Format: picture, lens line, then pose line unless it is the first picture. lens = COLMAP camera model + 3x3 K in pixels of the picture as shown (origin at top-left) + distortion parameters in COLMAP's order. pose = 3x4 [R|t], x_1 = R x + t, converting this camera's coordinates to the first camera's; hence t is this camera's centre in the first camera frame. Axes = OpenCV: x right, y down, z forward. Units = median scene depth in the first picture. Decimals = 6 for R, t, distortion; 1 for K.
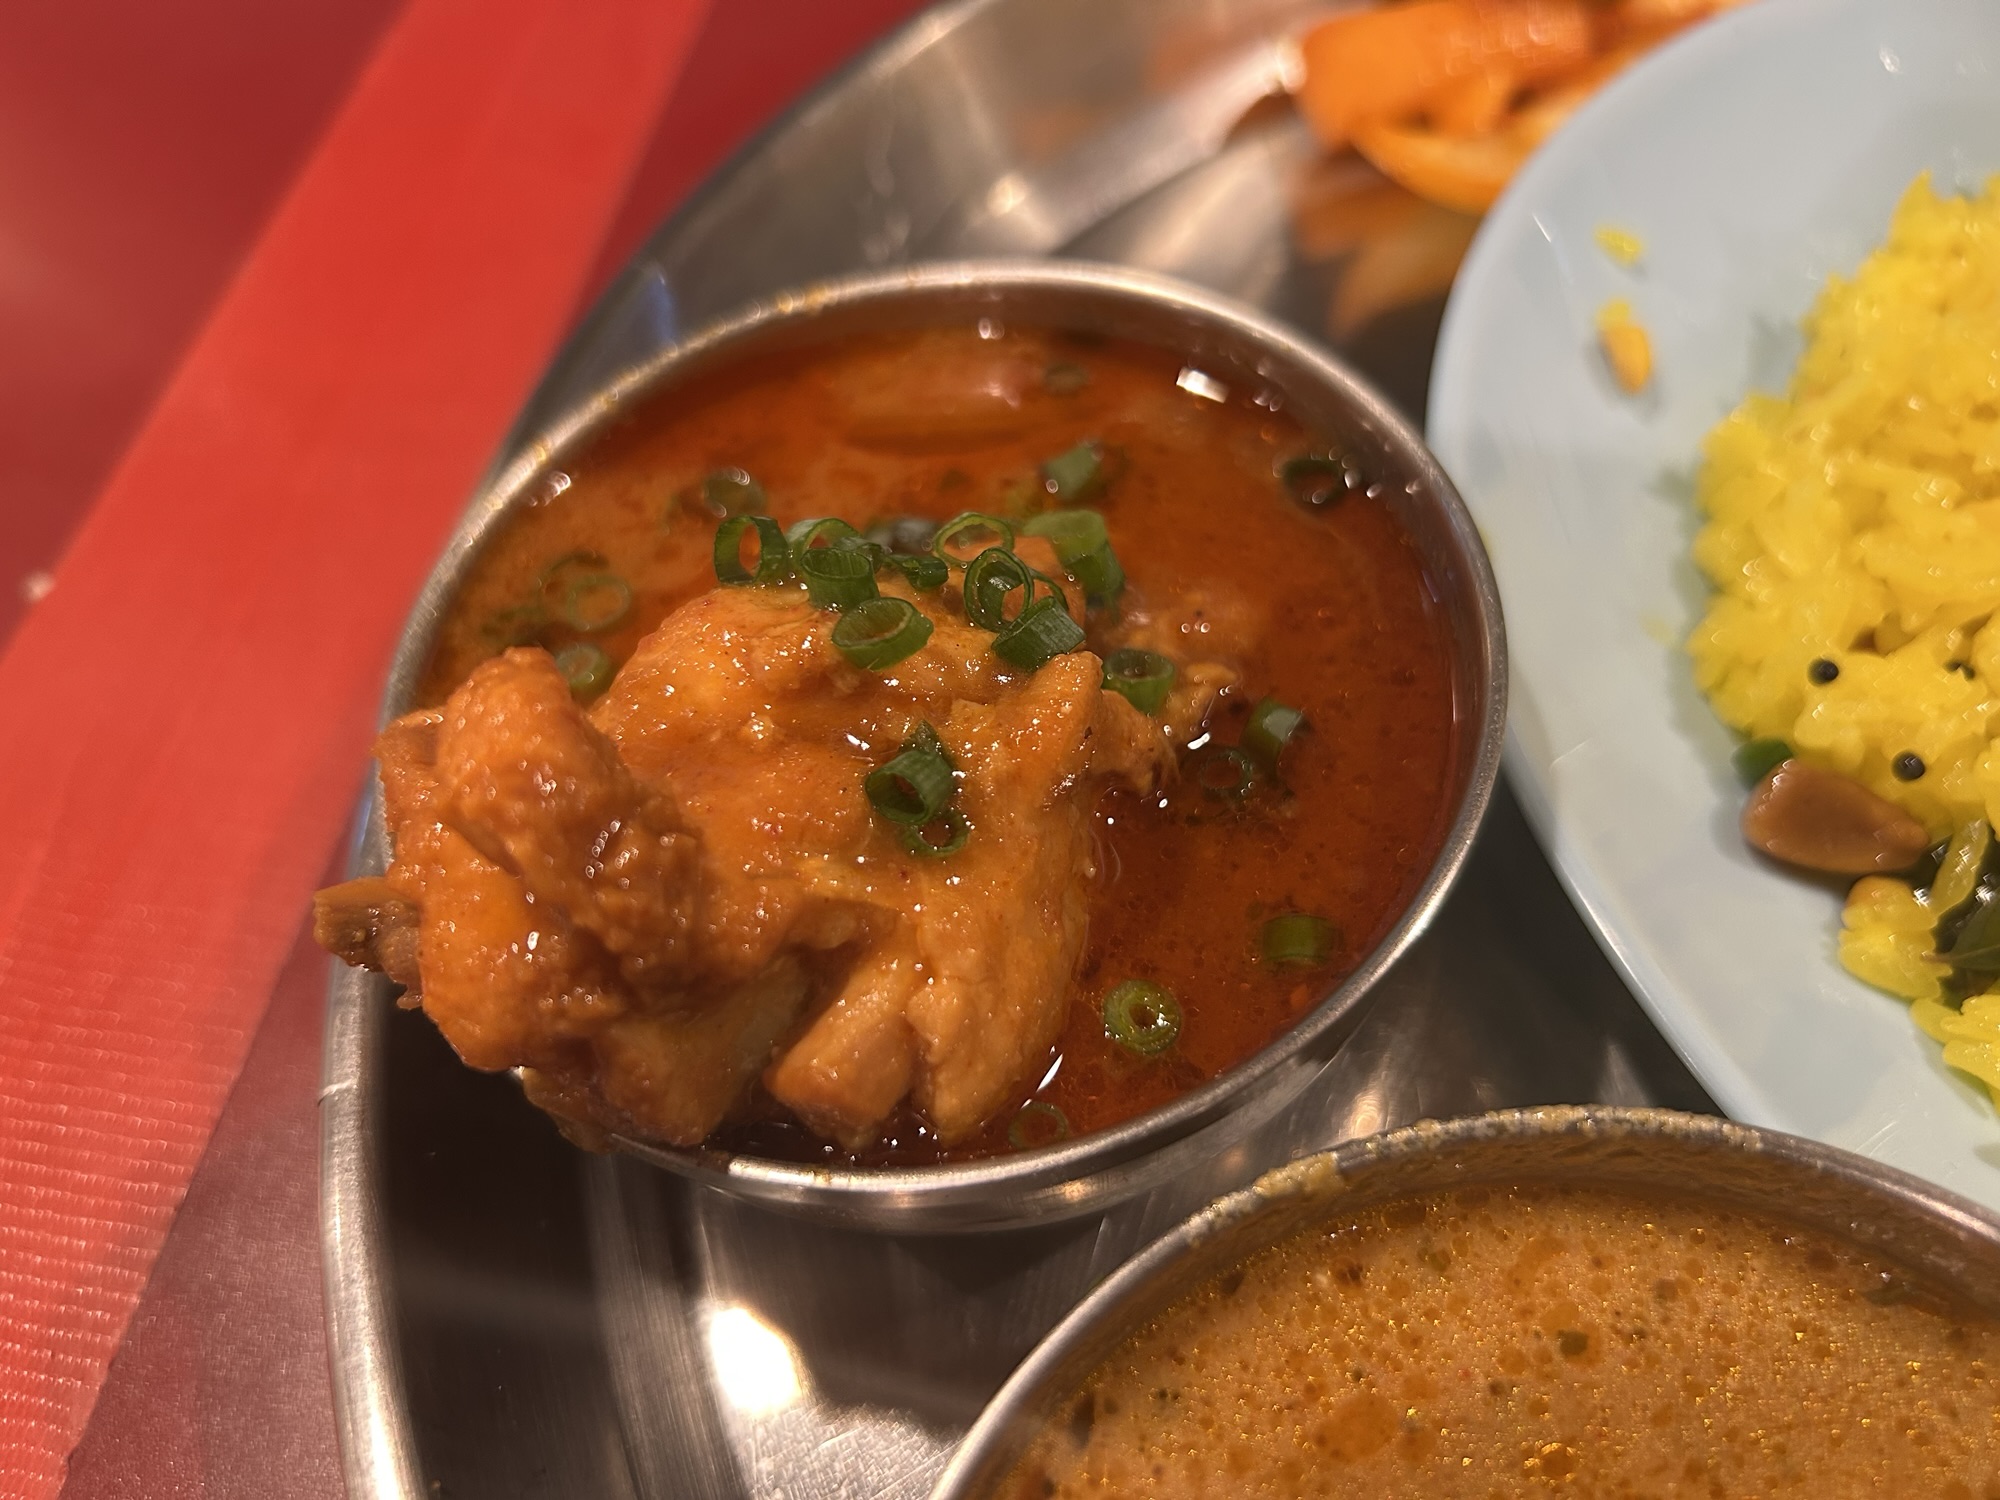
lens RADIAL K [[1615.5, 0, 1000.0], [0, 1615.5, 750.0], [0, 0, 1]] dist [-0.011856, -0.005716]
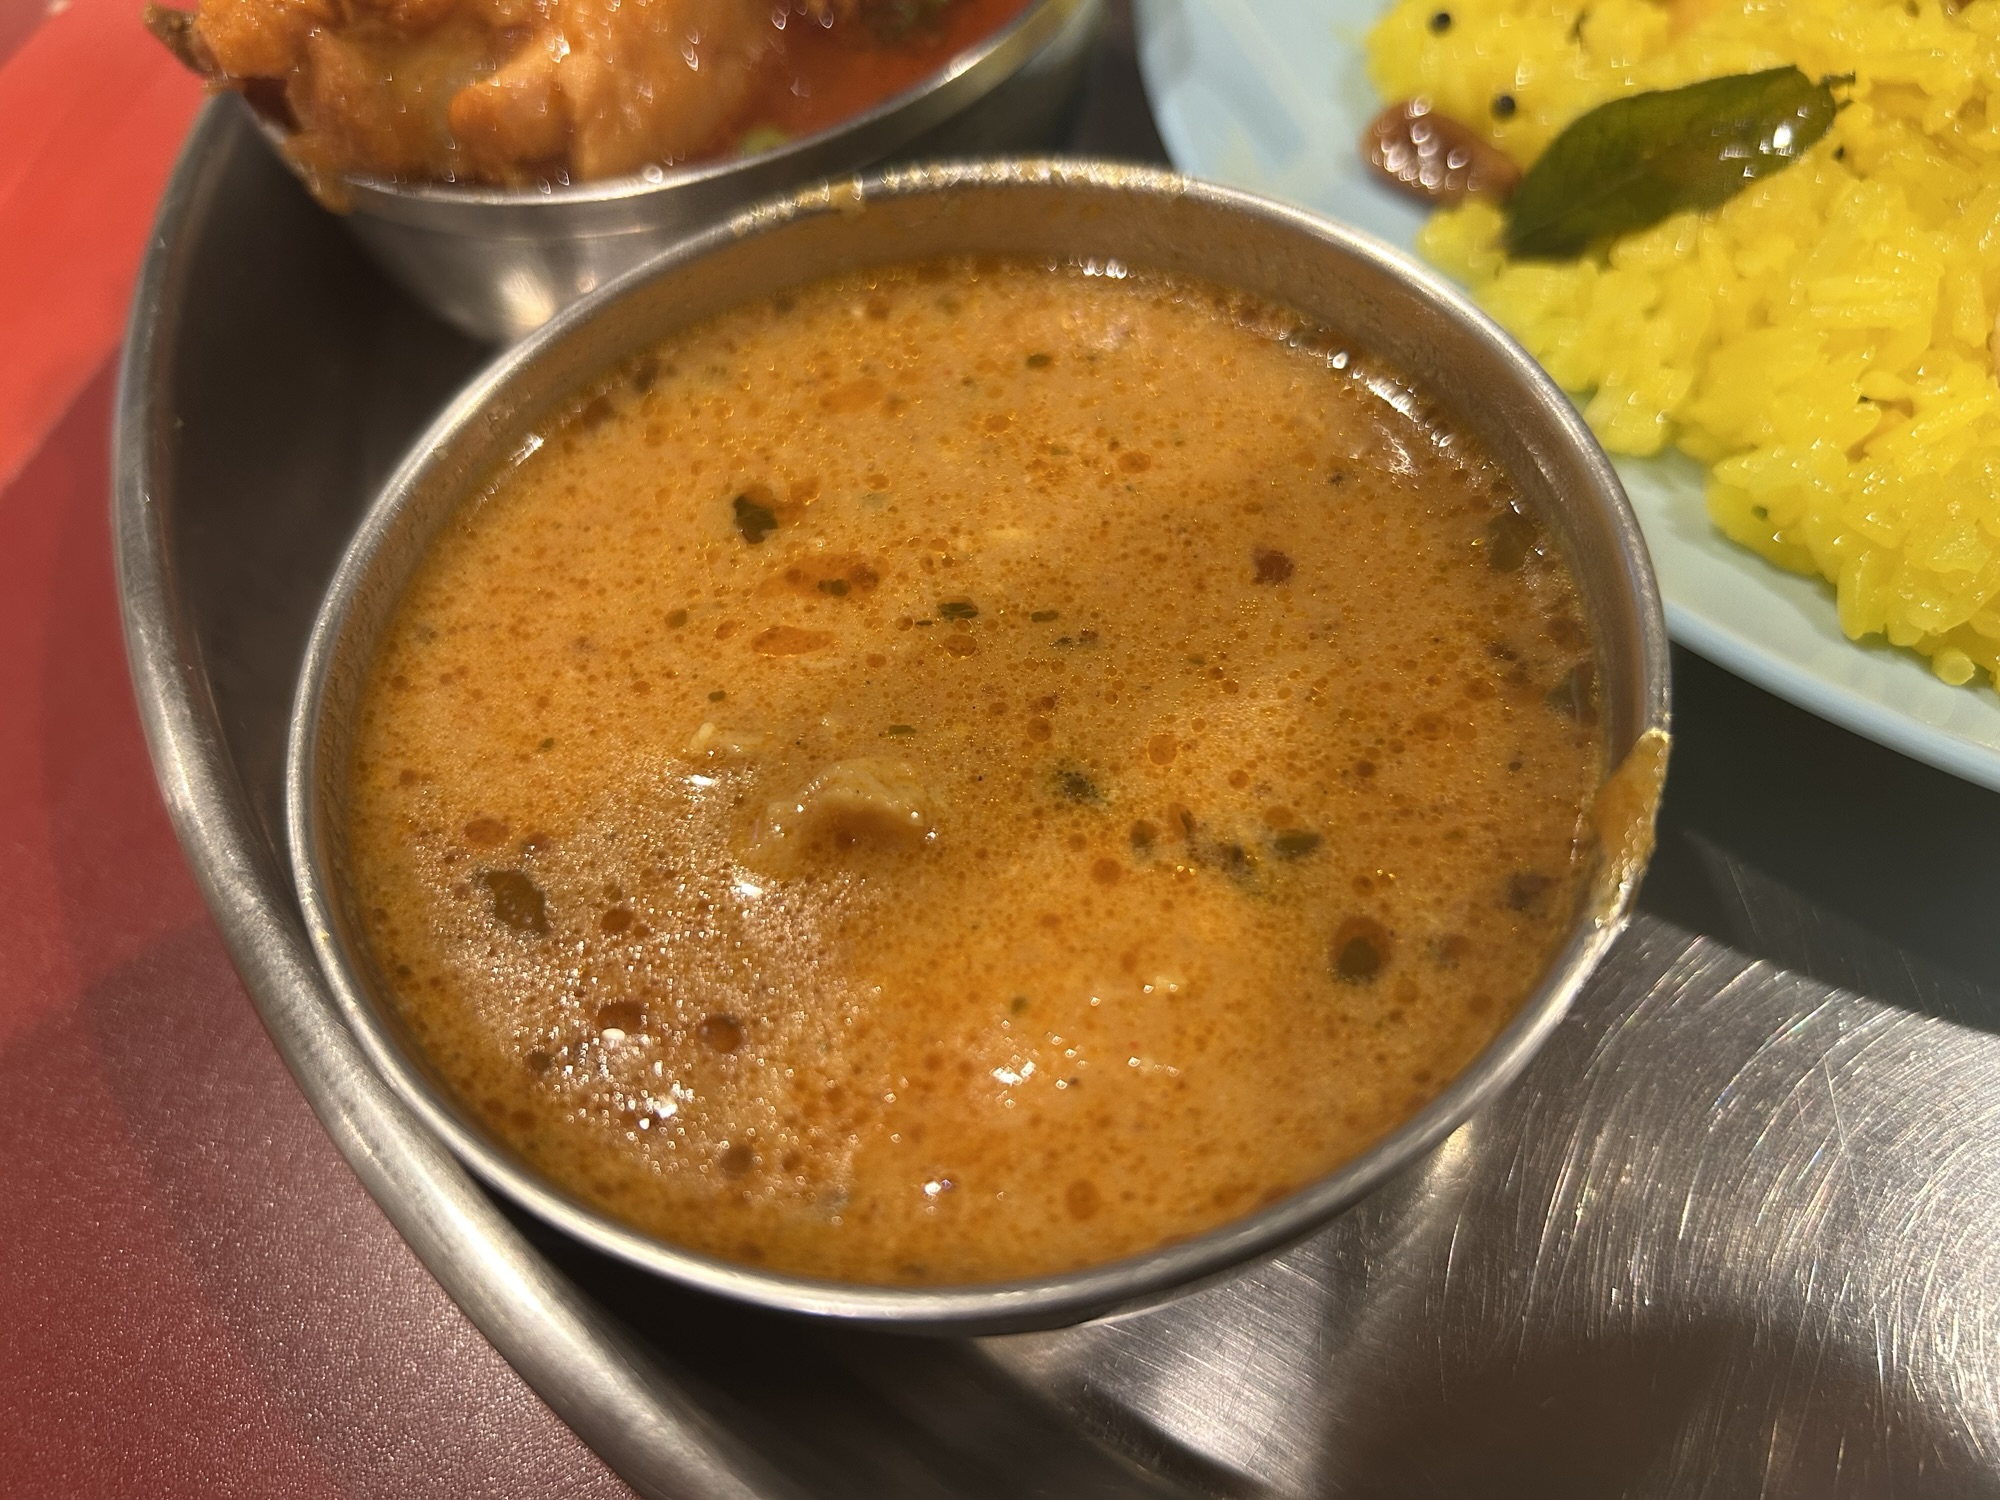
lens RADIAL K [[1565.8, 0, 989.1], [0, 1565.8, 759.9], [0, 0, 1]] dist [0.083985, -0.202289]
pose [[0.991930, 0.105291, -0.070624, 0.404766], [-0.103020, 0.994060, 0.035081, 0.591712], [0.073899, -0.027523, 0.996886, -0.221174]]
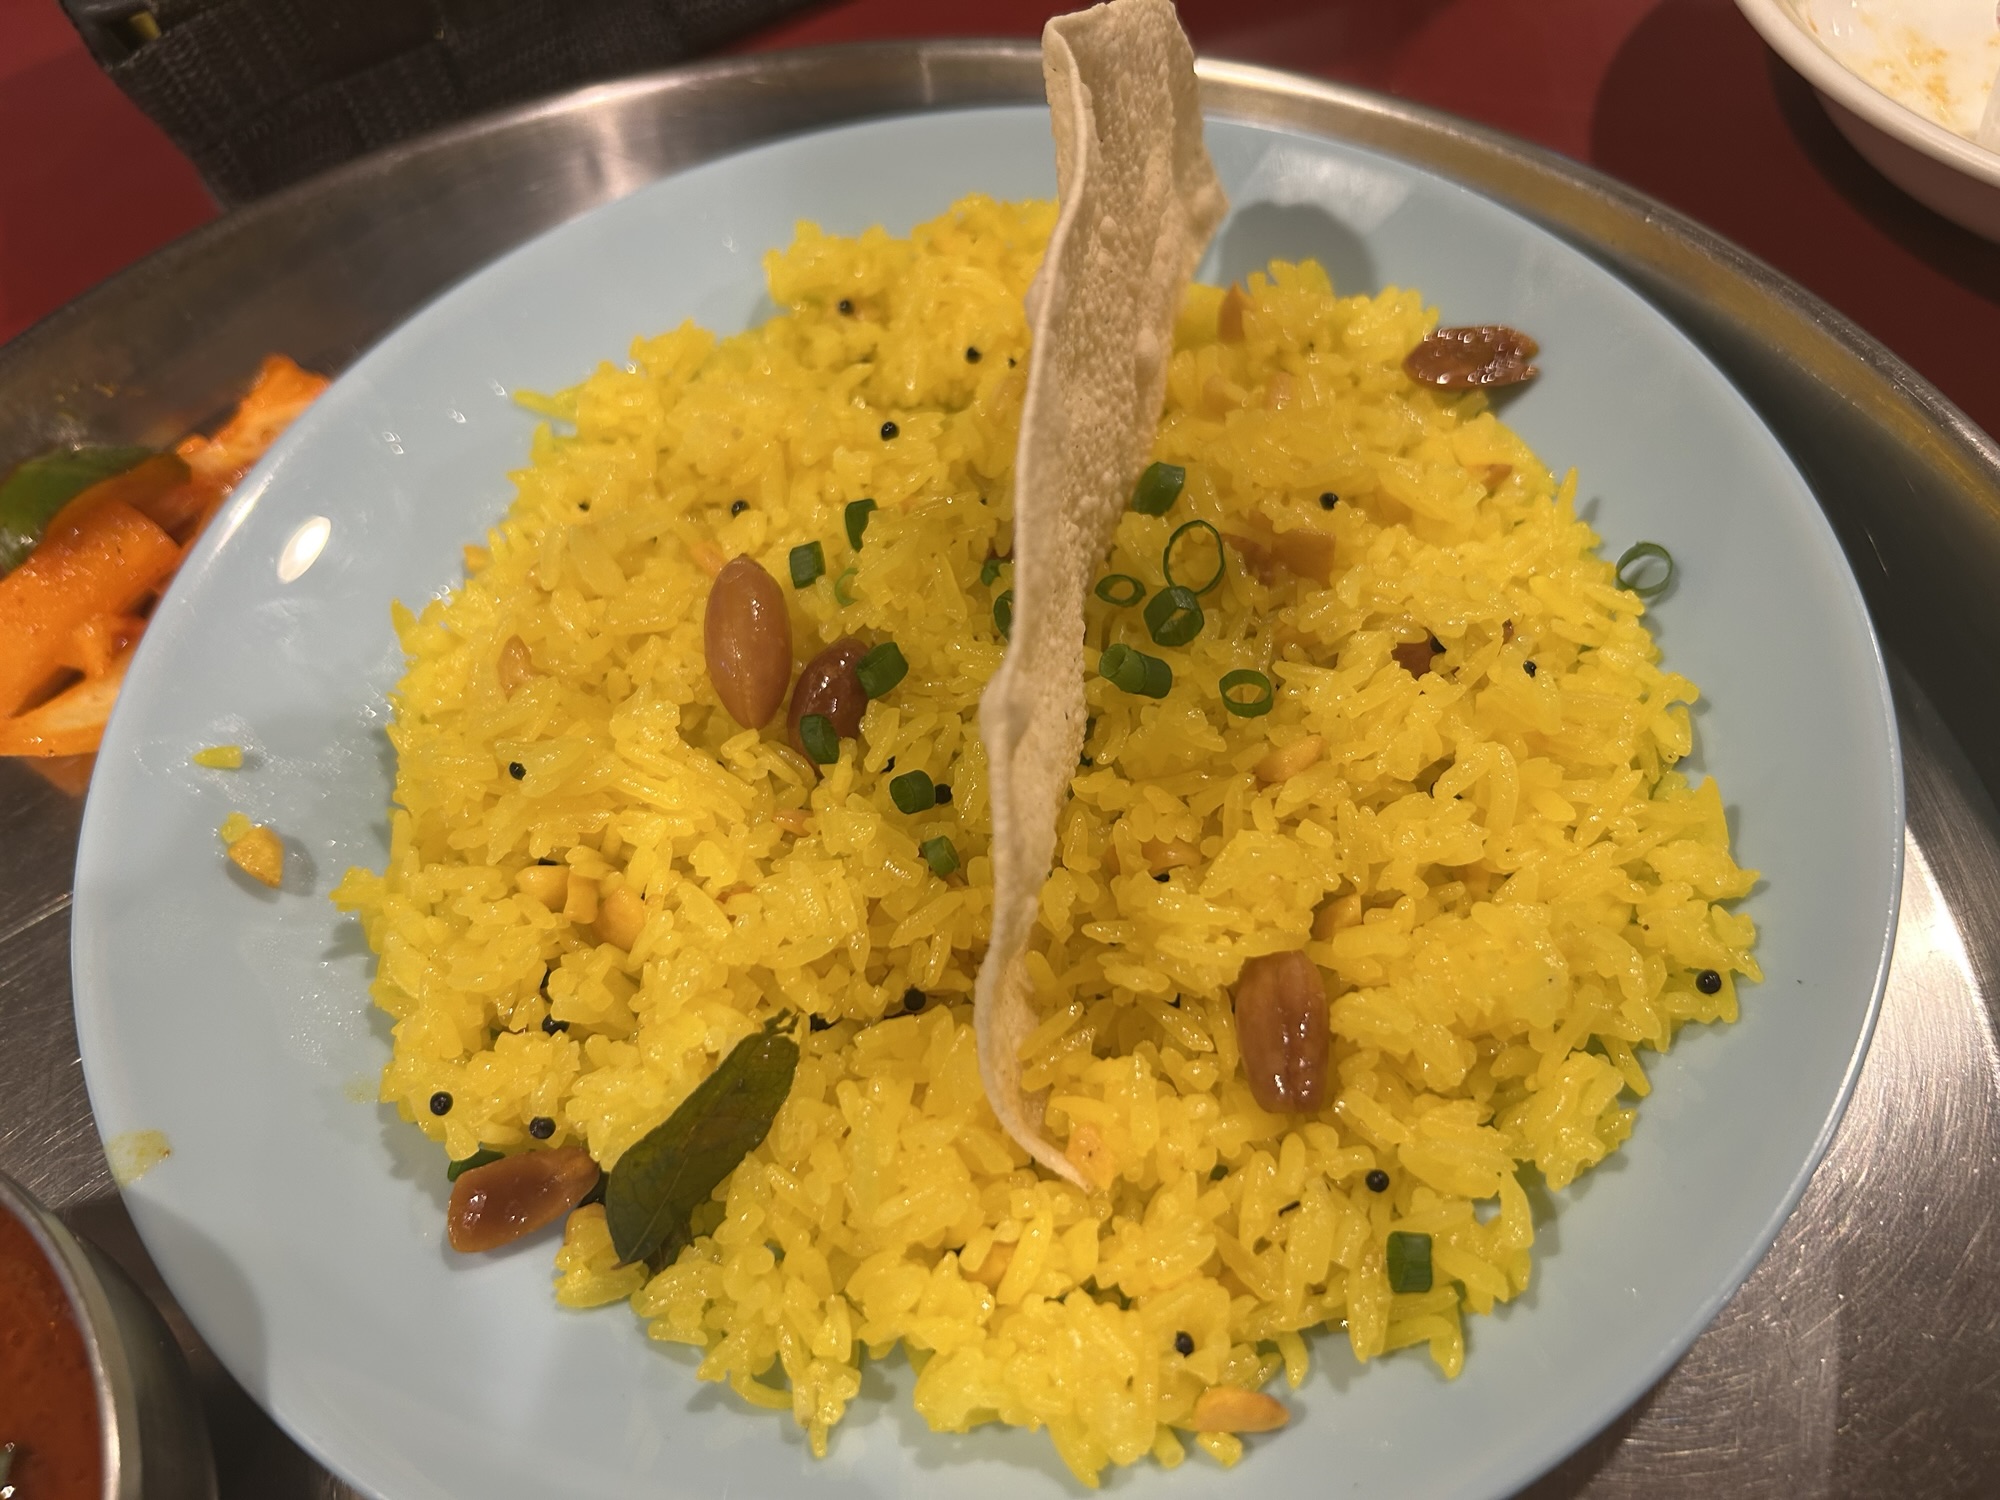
lens RADIAL K [[1565.8, 0, 989.1], [0, 1565.8, 759.9], [0, 0, 1]] dist [0.083985, -0.202289]
pose [[0.791720, -0.536219, 0.292658, 0.785306], [0.538683, 0.838749, 0.079504, -0.171432], [-0.288098, 0.094705, 0.952906, -0.355245]]
